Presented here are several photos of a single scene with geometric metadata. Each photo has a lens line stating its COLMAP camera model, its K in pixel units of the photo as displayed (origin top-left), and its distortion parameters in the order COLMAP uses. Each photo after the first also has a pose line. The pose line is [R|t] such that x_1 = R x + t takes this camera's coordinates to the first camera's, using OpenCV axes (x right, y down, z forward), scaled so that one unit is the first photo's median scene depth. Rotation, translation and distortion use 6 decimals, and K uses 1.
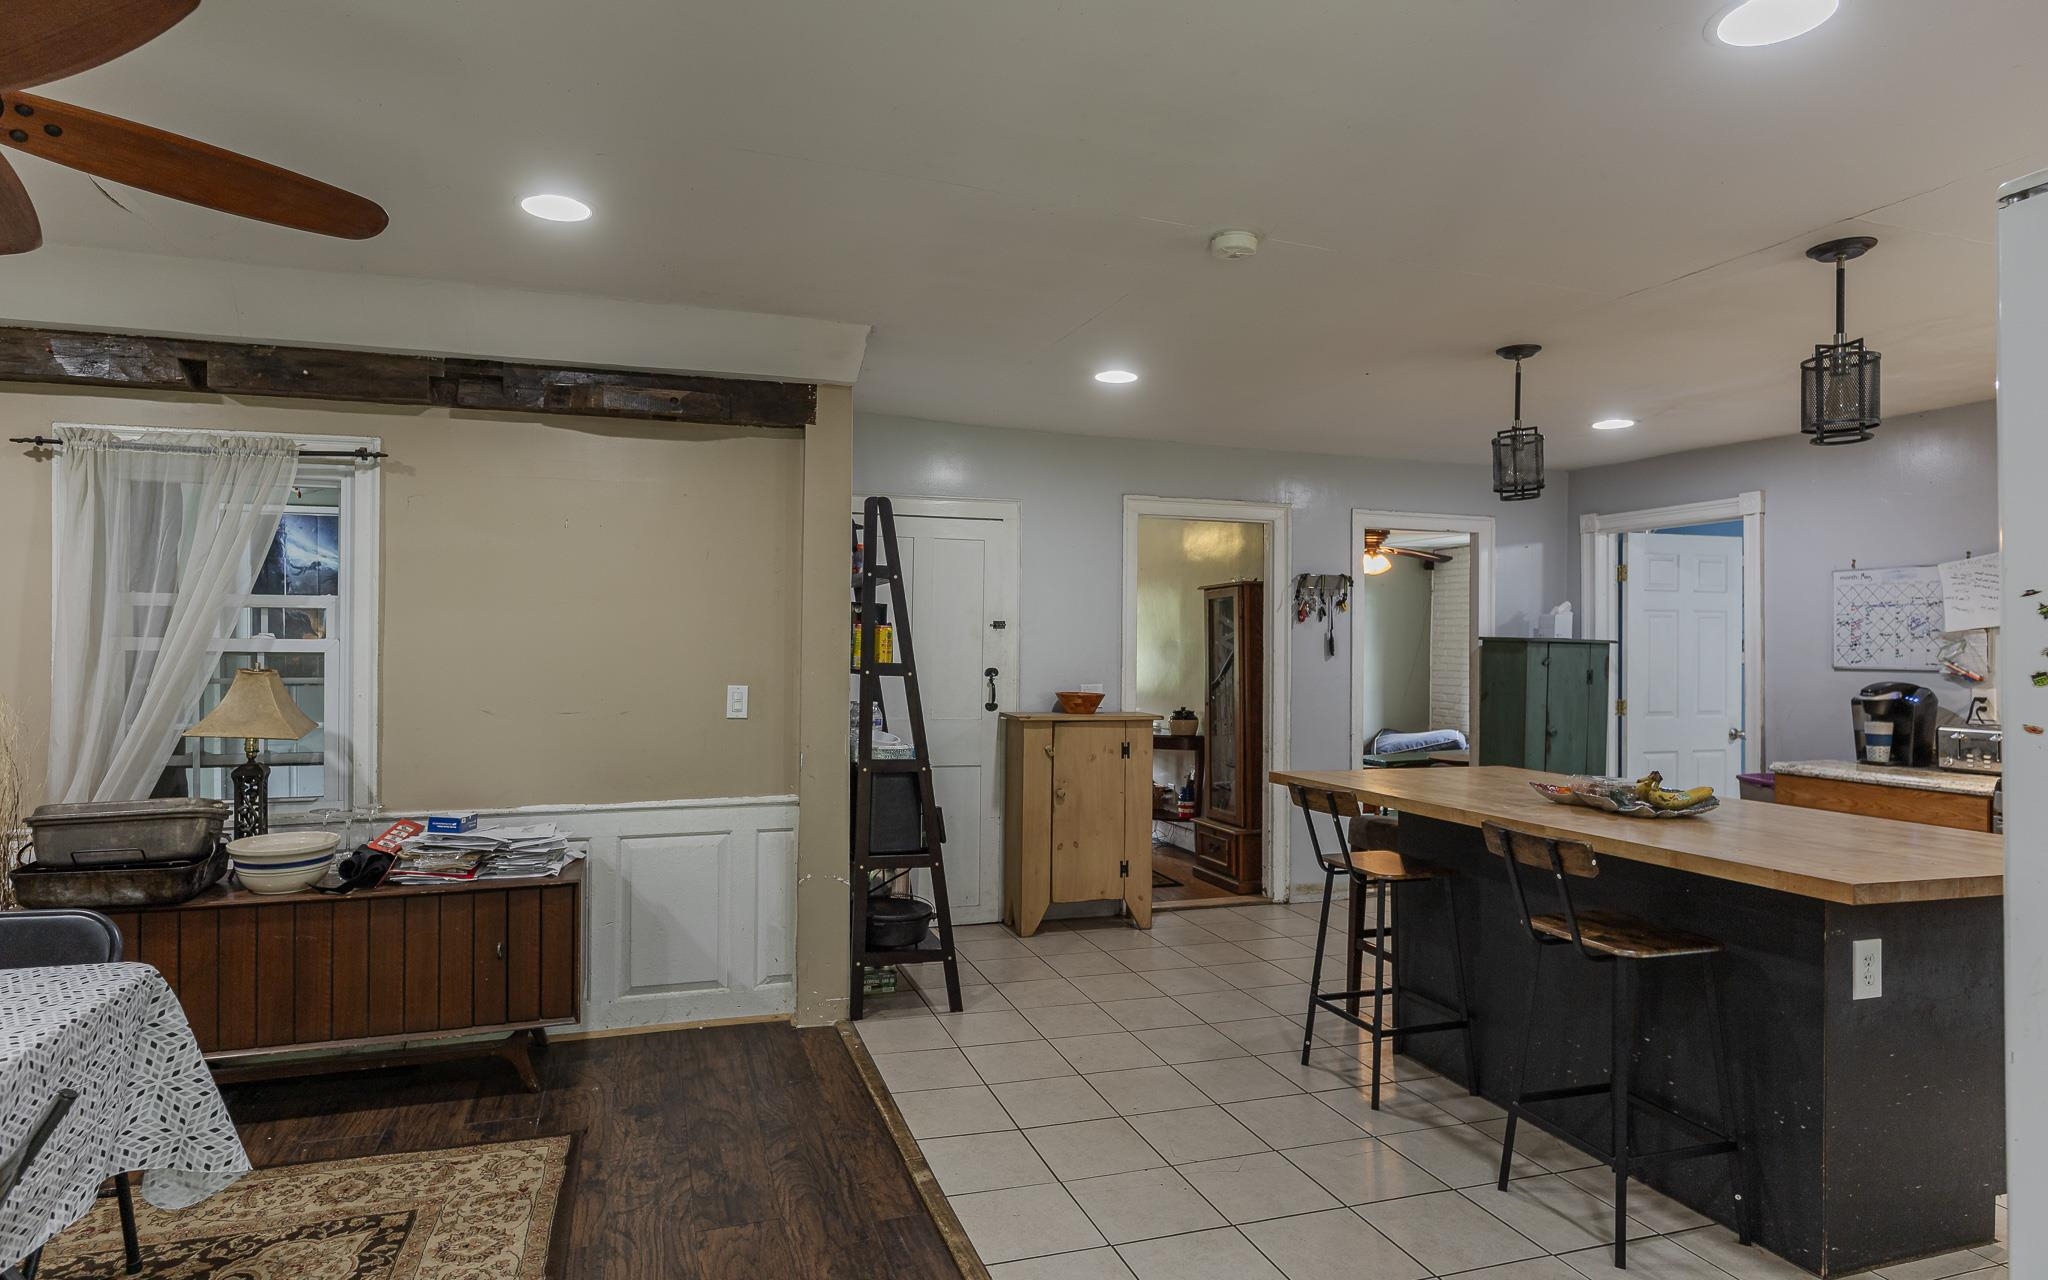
lens RADIAL K [[1067.4, 0, 1016.4], [0, 1067.4, 643.2], [0, 0, 1]] dist [0.004708, -0.002687]
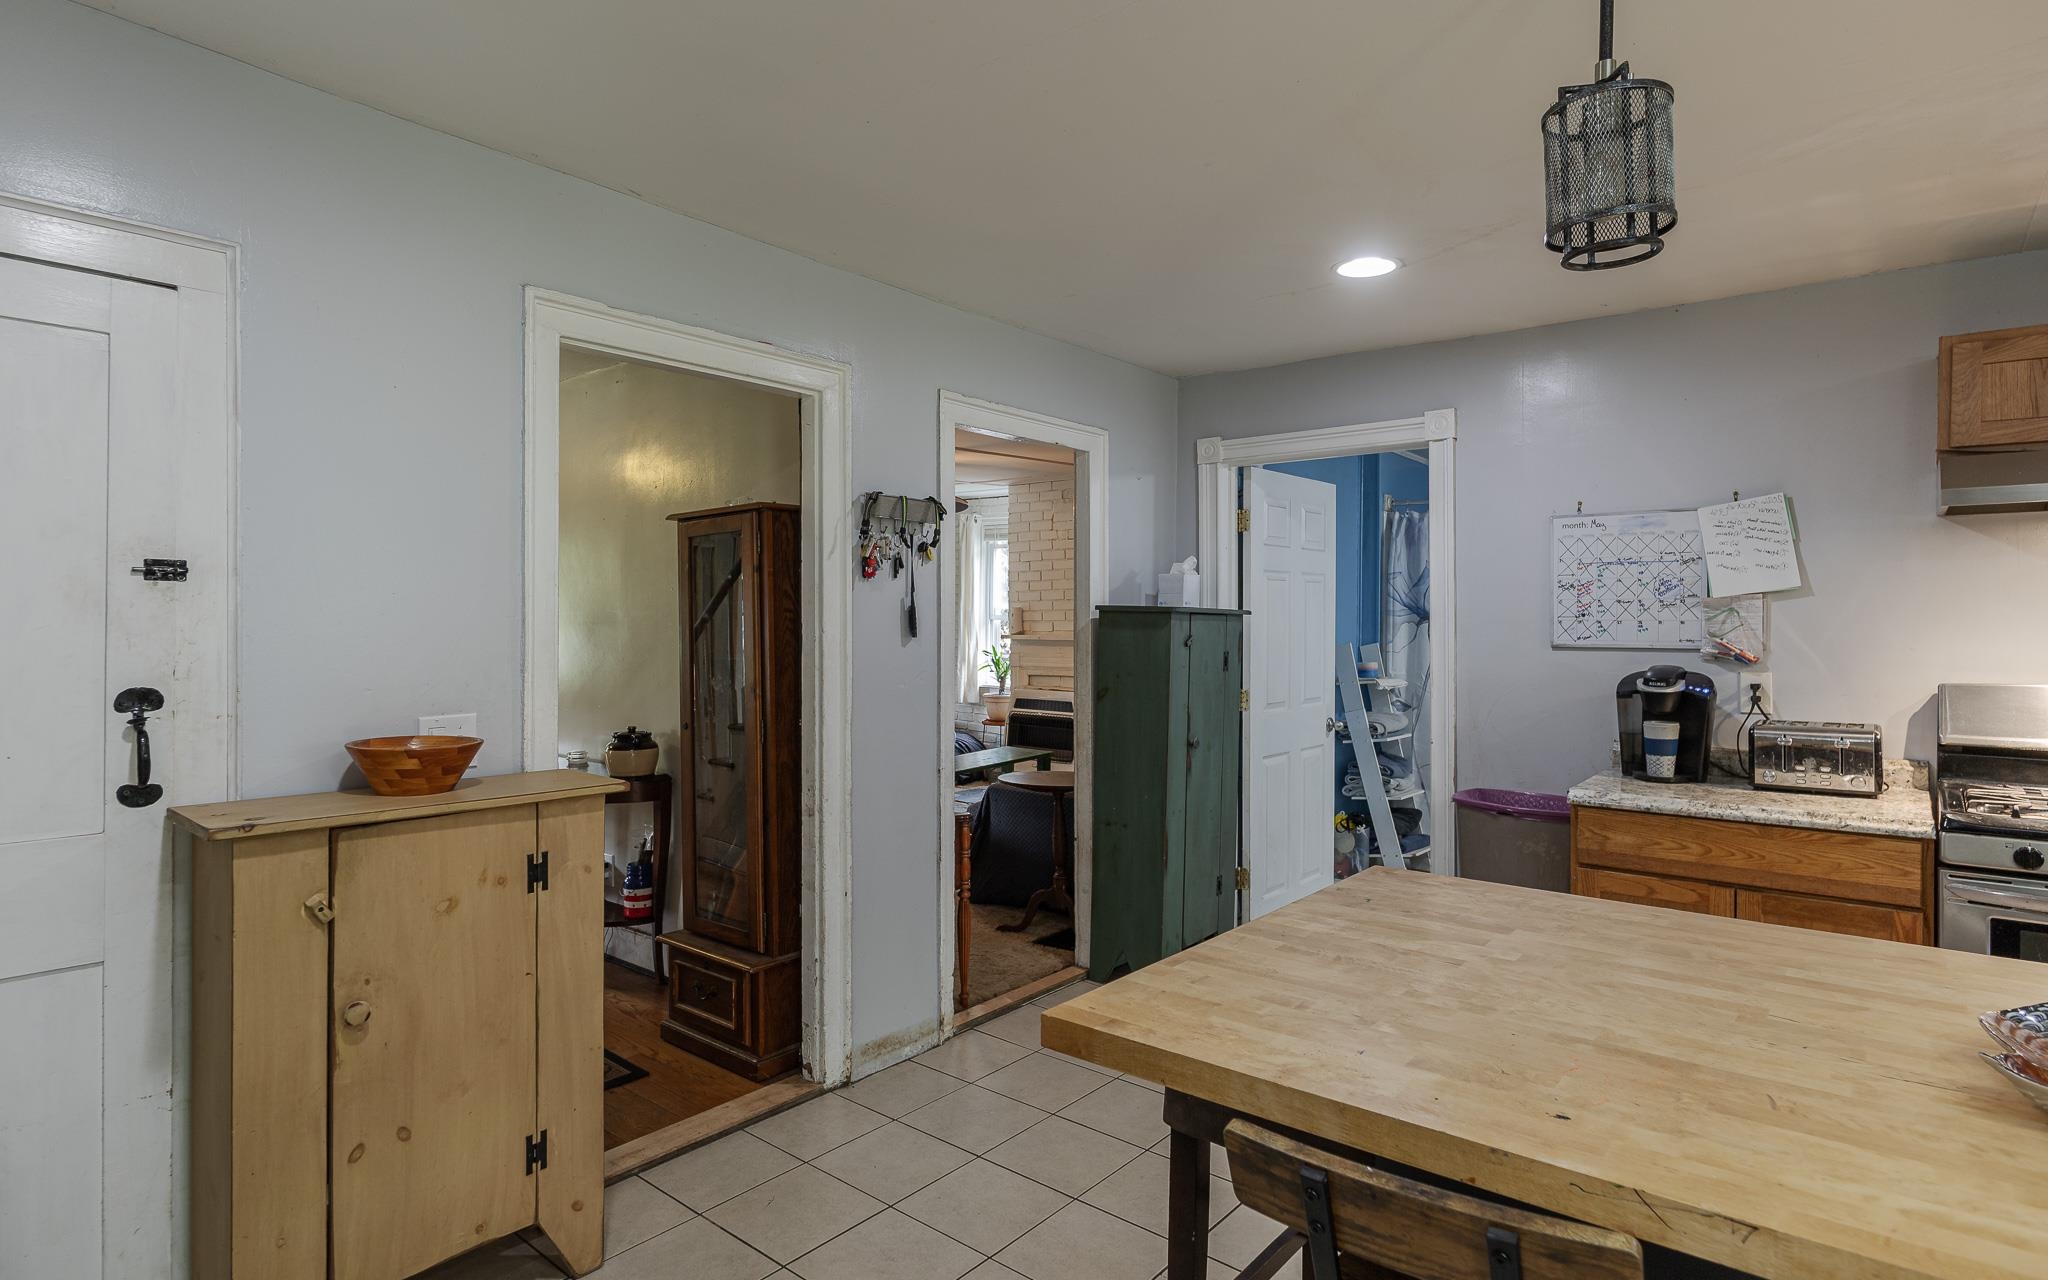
lens RADIAL K [[1067.4, 0, 991.3], [0, 1067.4, 621.0], [0, 0, 1]] dist [0.004708, -0.002687]
pose [[0.864053, -0.007292, 0.503347, 0.040168], [0.003991, 0.999963, 0.007635, -0.001558], [-0.503384, -0.004588, 0.864050, 0.484692]]
